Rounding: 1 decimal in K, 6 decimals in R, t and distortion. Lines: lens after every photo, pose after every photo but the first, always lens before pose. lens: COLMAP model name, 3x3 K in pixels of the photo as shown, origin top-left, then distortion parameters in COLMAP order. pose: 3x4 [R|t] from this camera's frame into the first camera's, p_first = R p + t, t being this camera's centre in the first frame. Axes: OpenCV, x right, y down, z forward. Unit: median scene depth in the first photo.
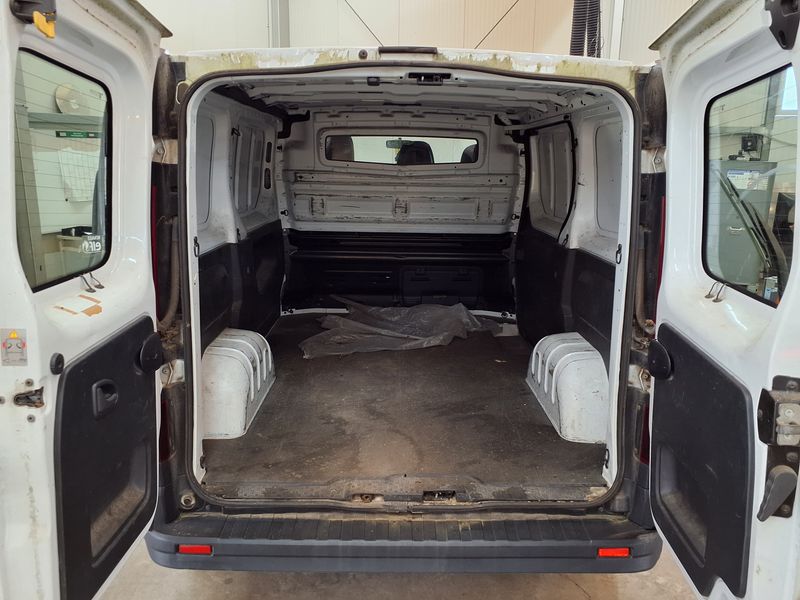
lens RADIAL K [[631.9, 0, 400.0], [0, 631.9, 300.0], [0, 0, 1]] dist [0.000020, -0.000477]
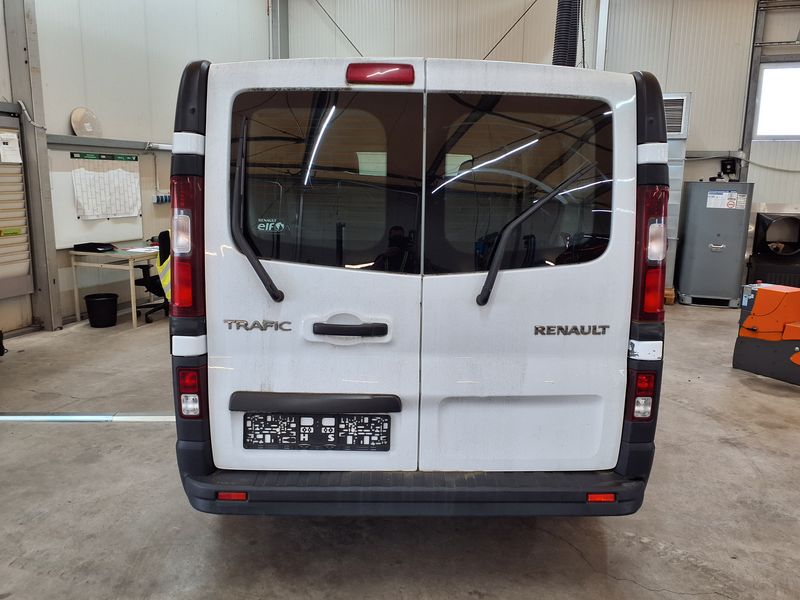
lens RADIAL K [[631.9, 0, 400.0], [0, 631.9, 300.0], [0, 0, 1]] dist [0.000020, -0.000477]
pose [[0.999905, -0.003286, 0.013368, -0.011578], [0.003910, 0.998890, -0.046944, 0.029707], [-0.013199, 0.046992, 0.998808, -0.045738]]
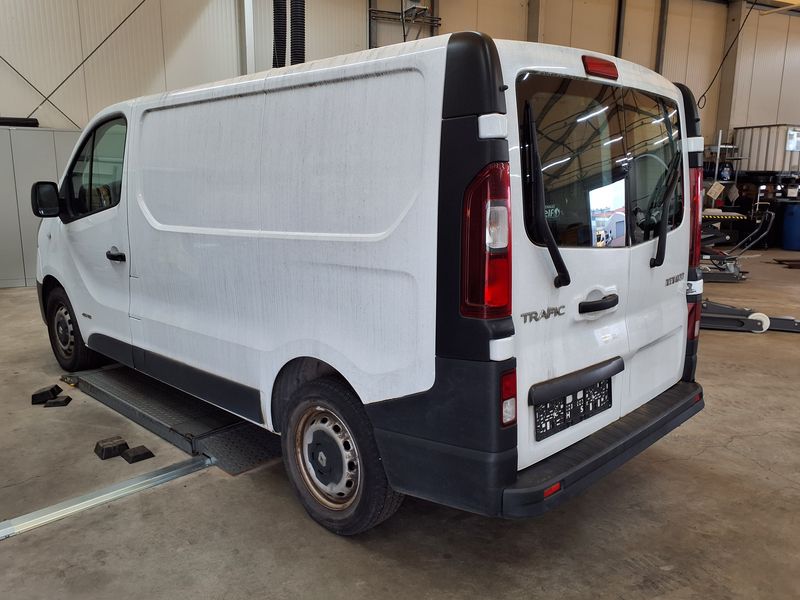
lens RADIAL K [[644.0, 0, 400.2], [0, 644.0, 312.5], [0, 0, 1]] dist [0.001455, 0.001871]
pose [[0.711849, -0.154960, 0.685025, -0.379311], [0.161558, 0.985329, 0.055007, -0.005641], [-0.683498, 0.071515, 0.726440, 0.102656]]
